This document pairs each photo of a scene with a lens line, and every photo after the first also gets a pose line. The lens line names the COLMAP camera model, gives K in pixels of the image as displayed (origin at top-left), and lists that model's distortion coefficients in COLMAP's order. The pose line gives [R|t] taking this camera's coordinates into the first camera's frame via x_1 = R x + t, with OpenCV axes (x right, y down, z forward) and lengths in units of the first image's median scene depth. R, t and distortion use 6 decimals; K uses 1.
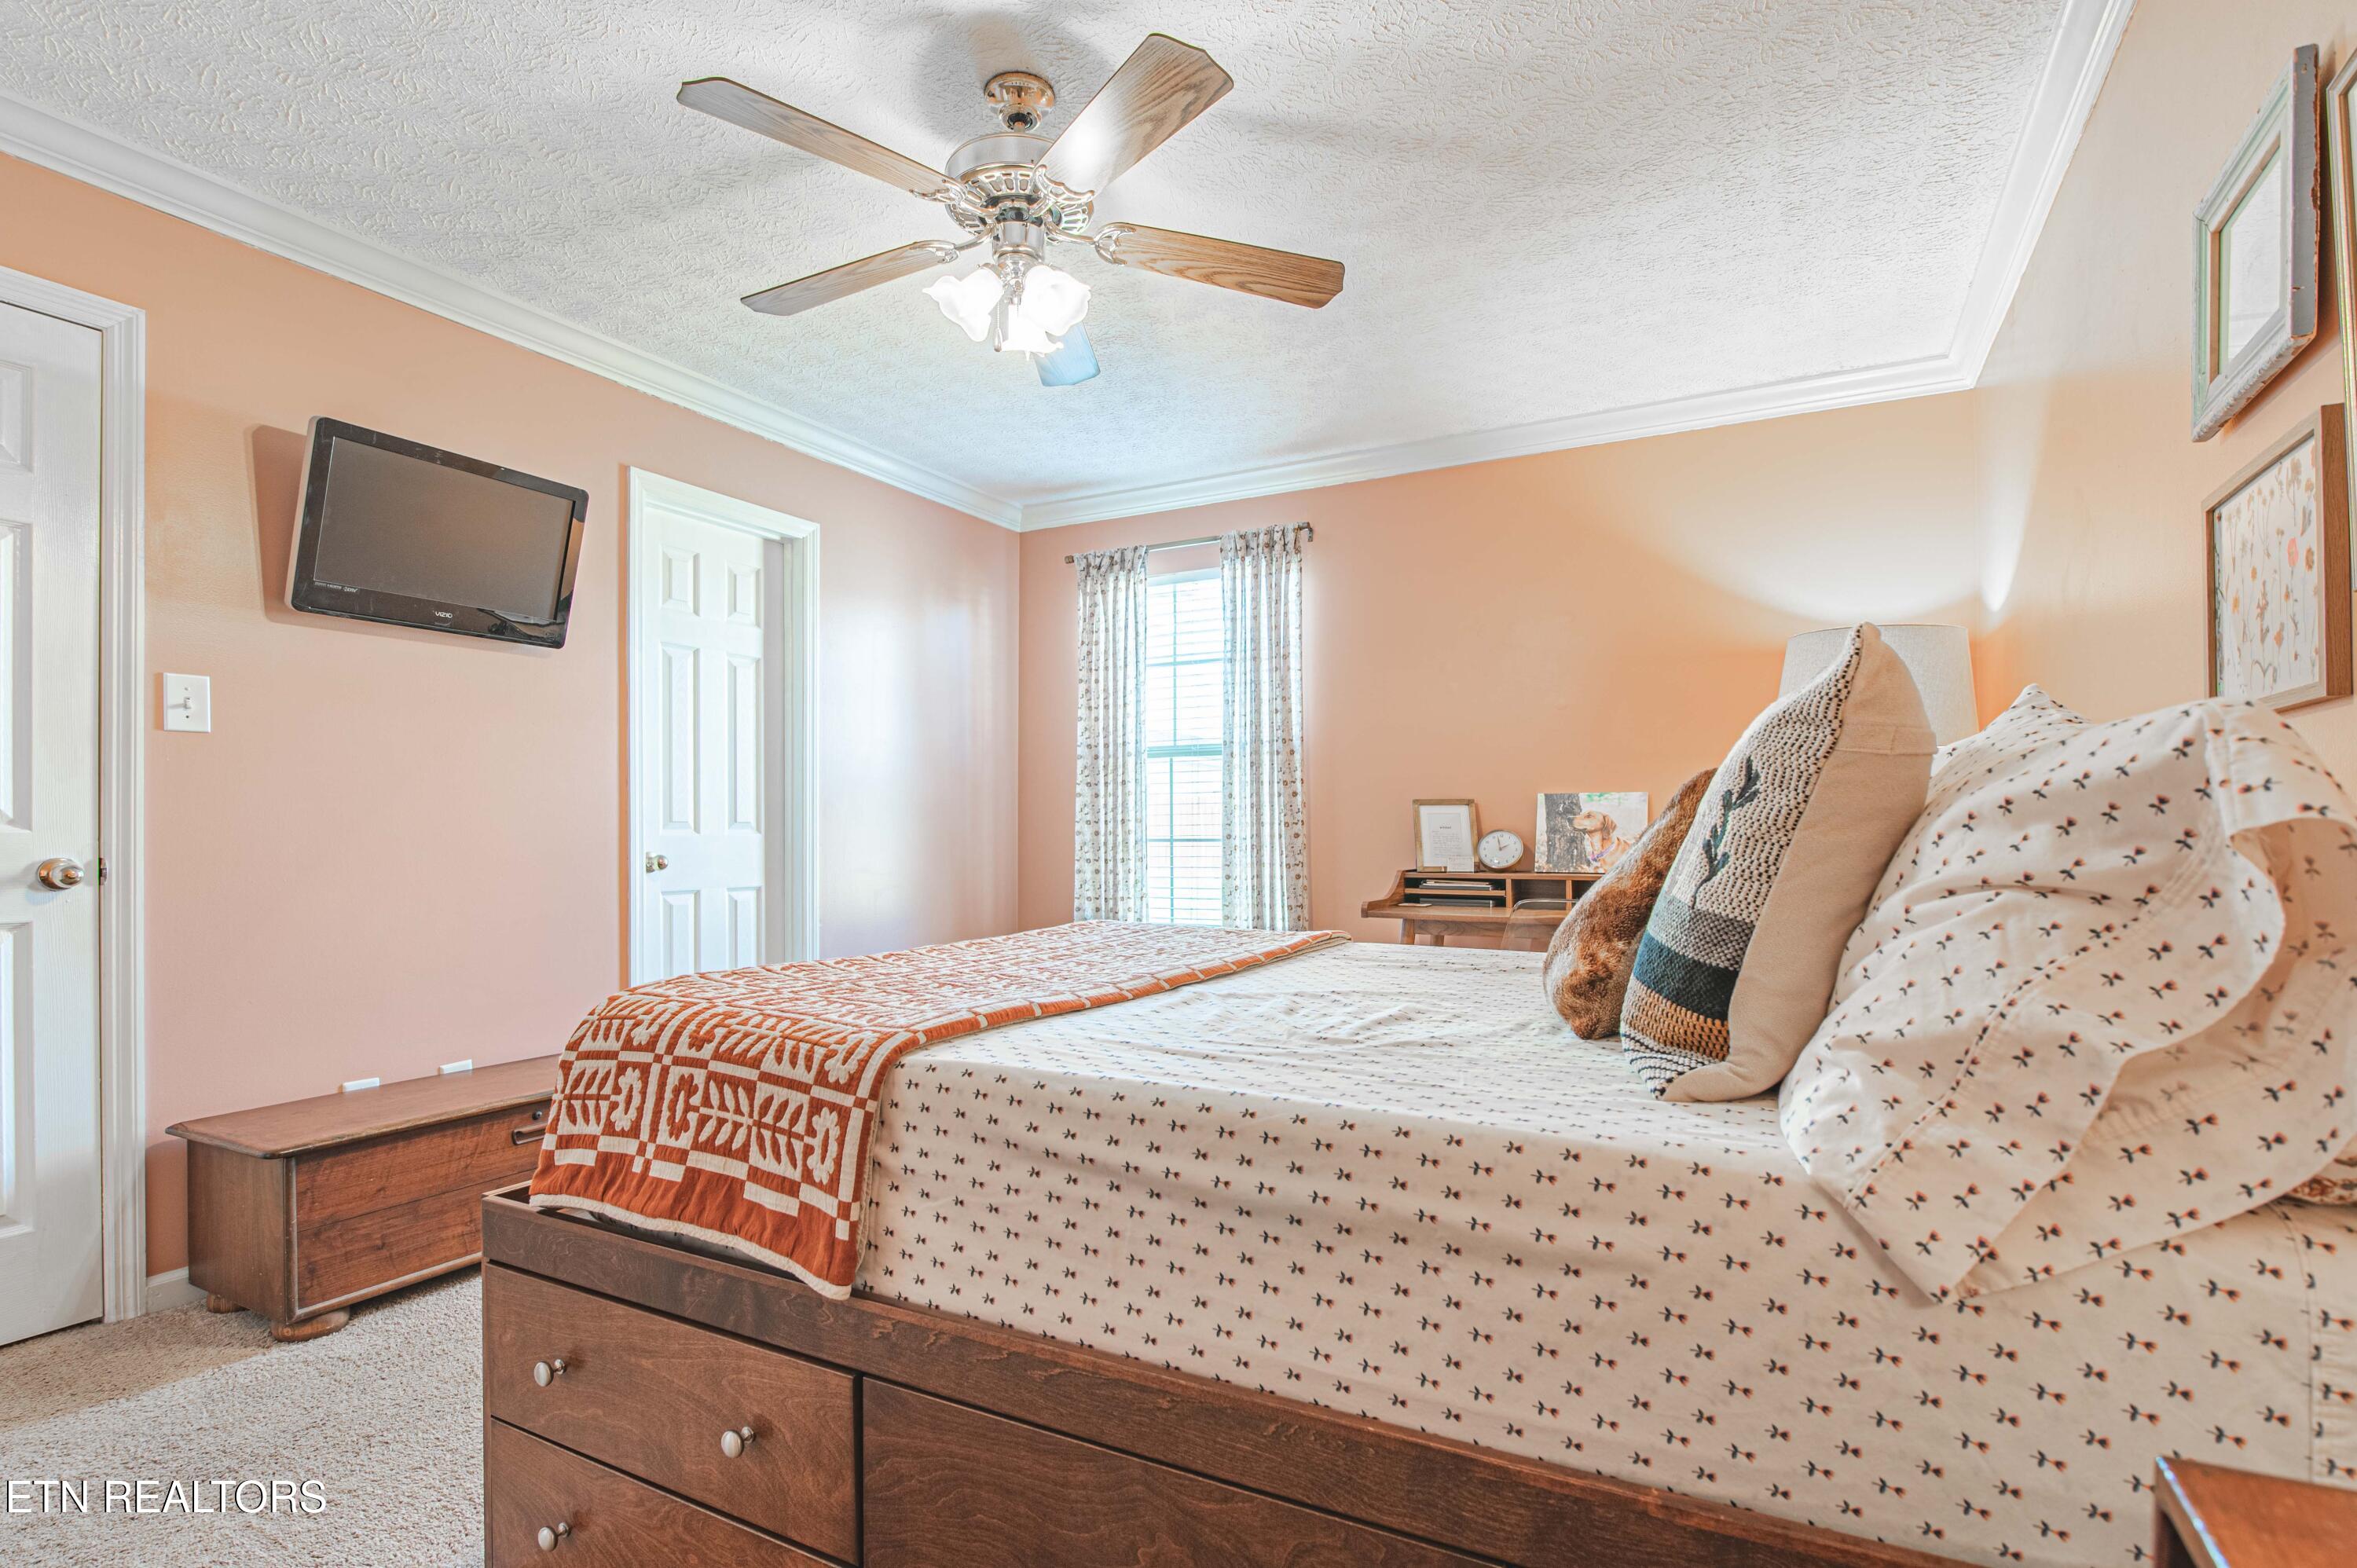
lens RADIAL K [[1122.4, 0, 1184.2], [0, 1122.4, 826.7], [0, 0, 1]] dist [-0.021820, 0.000091]
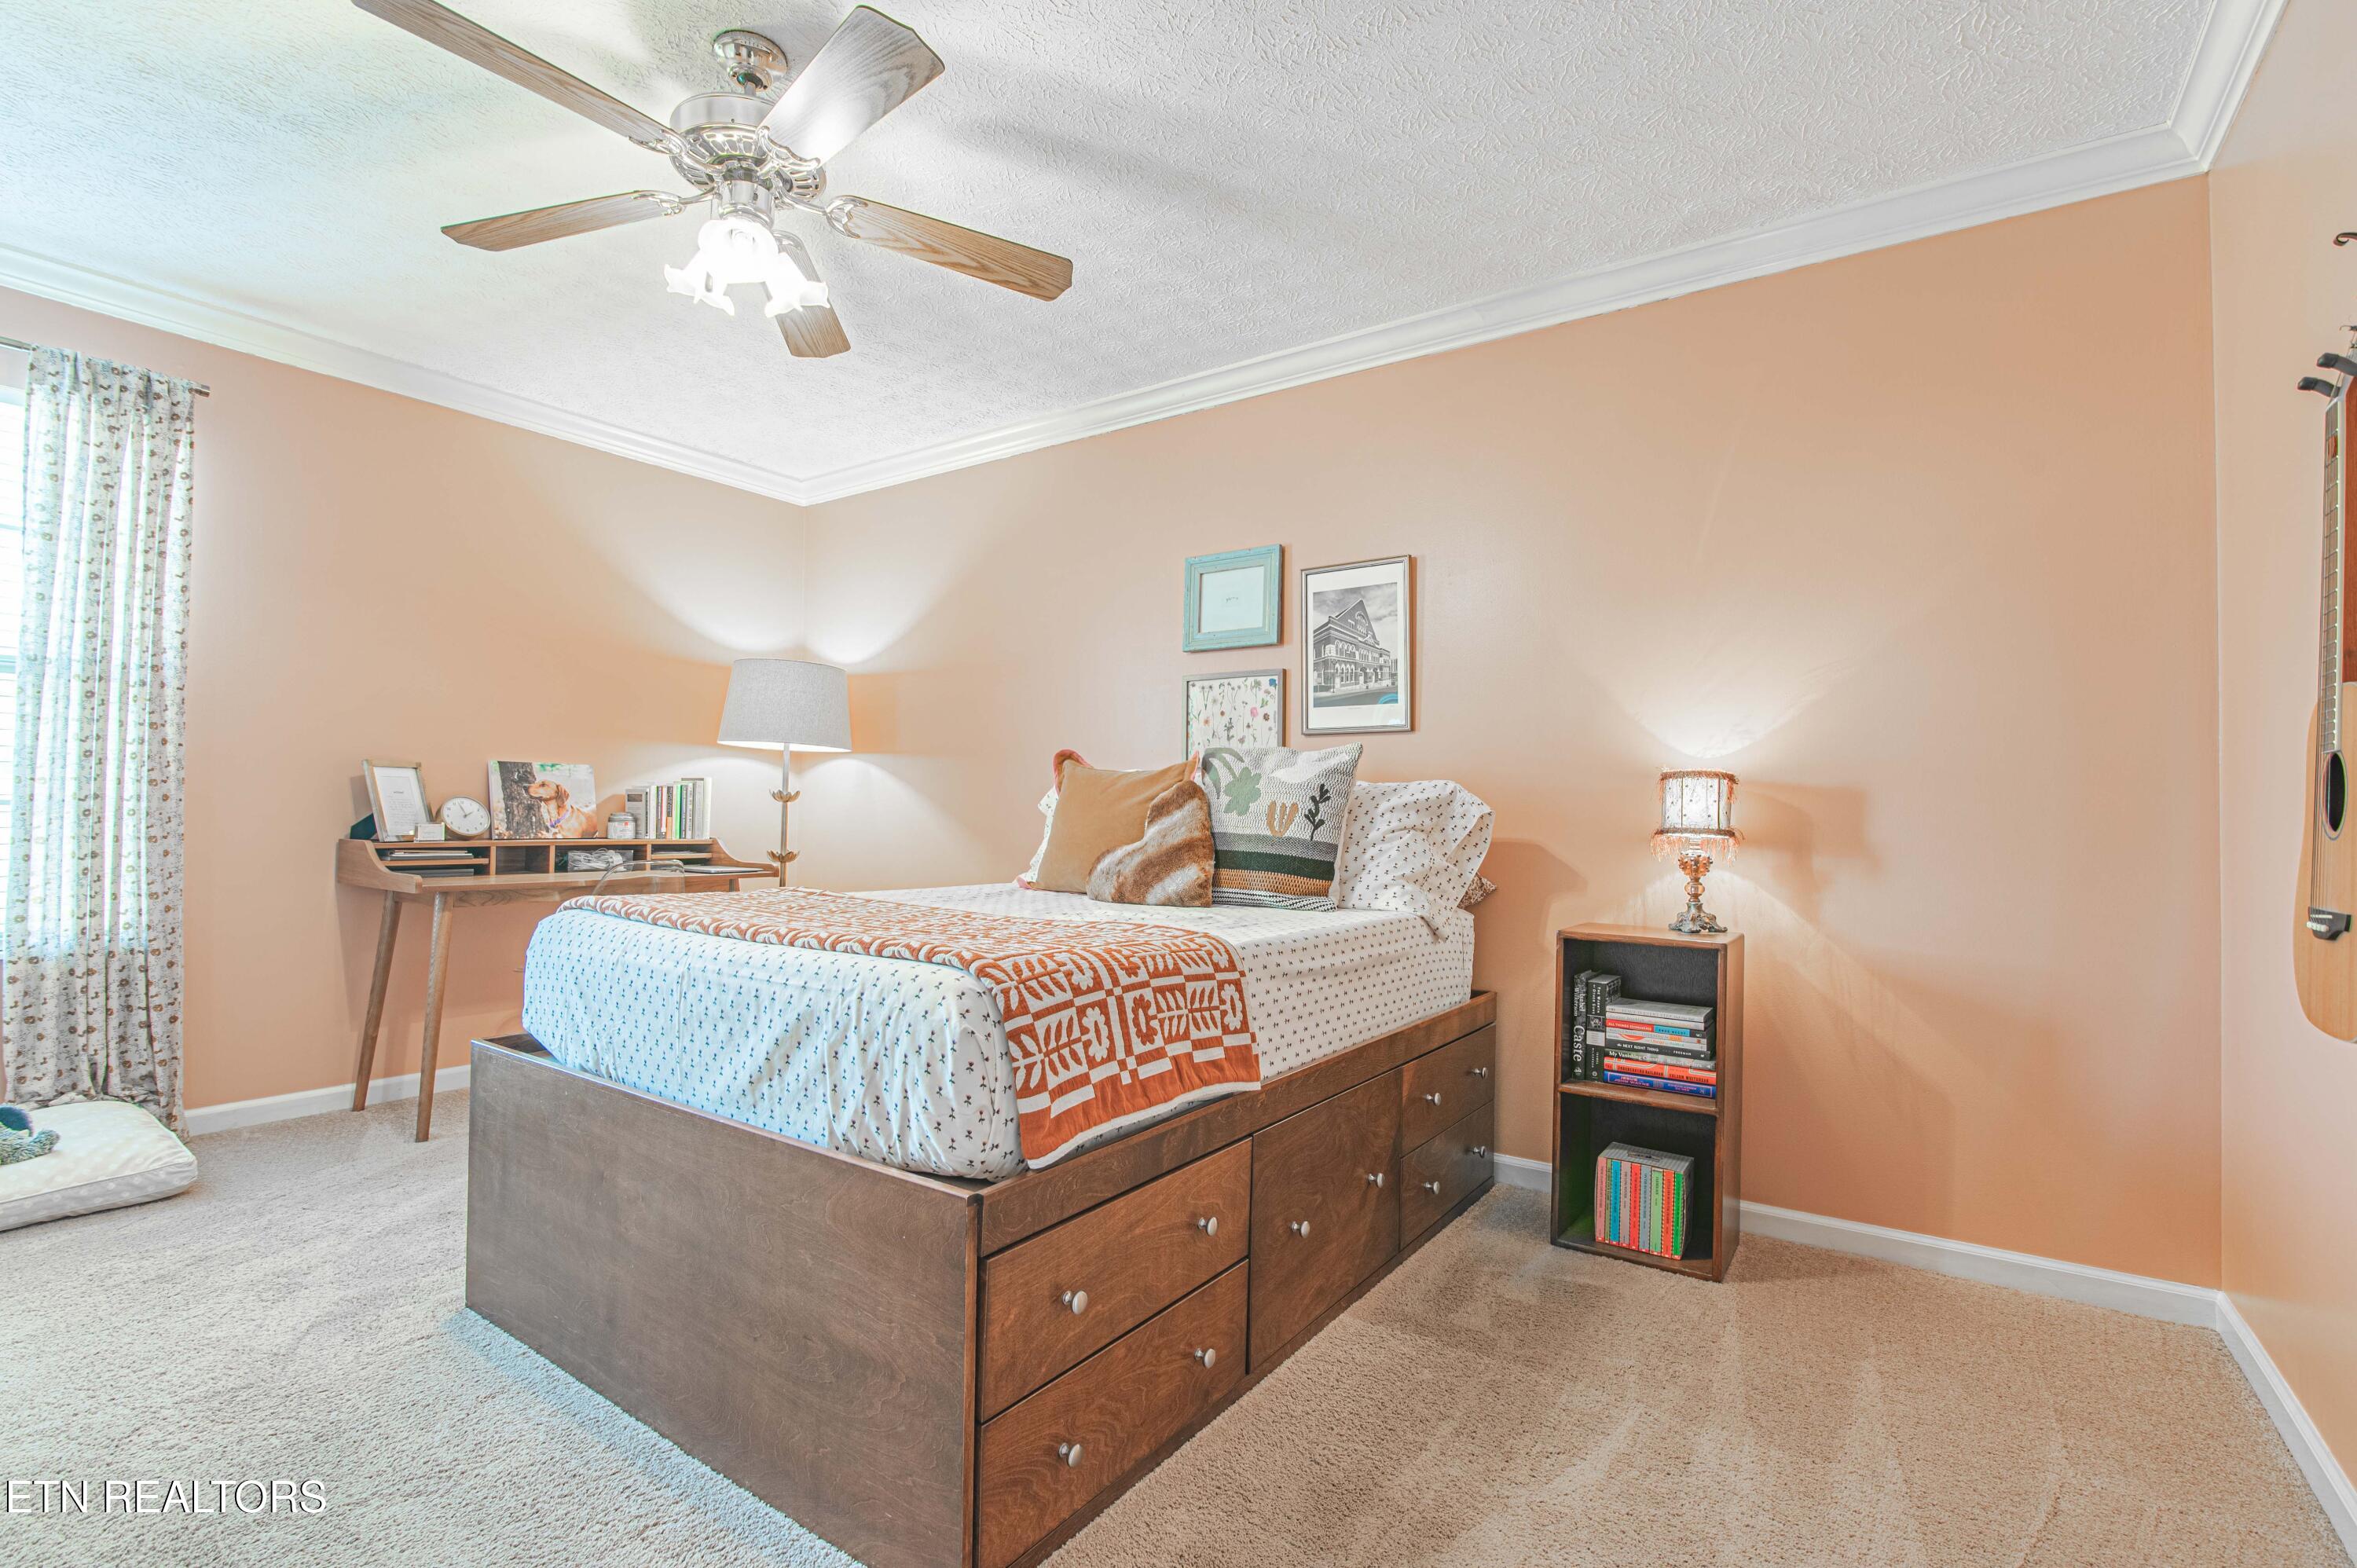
lens RADIAL K [[1080.5, 0, 1178.5], [0, 1080.5, 784.0], [0, 0, 1]] dist [-0.003854, -0.000440]
pose [[0.121643, 0.027246, 0.992200, -1.634528], [-0.020766, 0.999474, -0.024900, 0.007361], [-0.992357, -0.017575, 0.122145, 0.781658]]
